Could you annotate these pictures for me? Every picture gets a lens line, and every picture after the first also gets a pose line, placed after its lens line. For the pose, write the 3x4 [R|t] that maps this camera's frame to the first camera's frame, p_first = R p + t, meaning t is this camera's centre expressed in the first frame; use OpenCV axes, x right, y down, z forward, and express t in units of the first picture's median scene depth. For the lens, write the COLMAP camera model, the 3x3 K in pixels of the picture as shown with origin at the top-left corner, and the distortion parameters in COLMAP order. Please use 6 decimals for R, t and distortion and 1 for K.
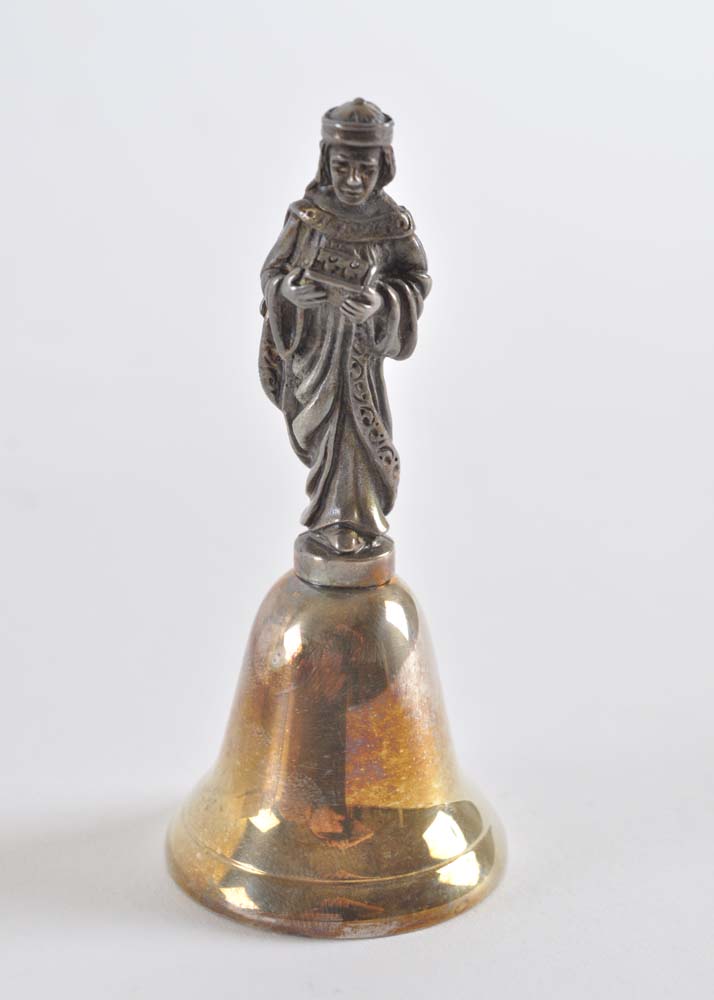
lens RADIAL K [[2318.2, 0, 359.6], [0, 2318.2, 510.7], [0, 0, 1]] dist [0.032941, 0.000000]
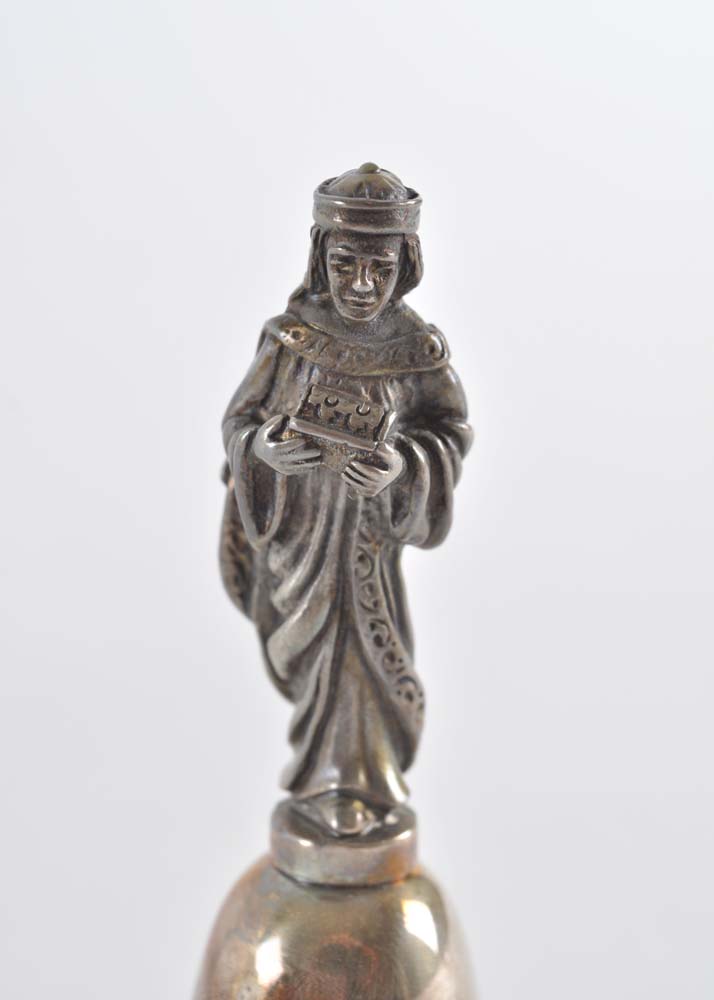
lens RADIAL K [[2318.2, 0, 359.8], [0, 2318.2, 490.8], [0, 0, 1]] dist [0.032941, 0.000000]
pose [[0.999682, -0.002641, 0.025068, -0.019122], [0.004443, 0.997388, -0.072090, -0.032946], [-0.024812, 0.072178, 0.997083, 0.319941]]
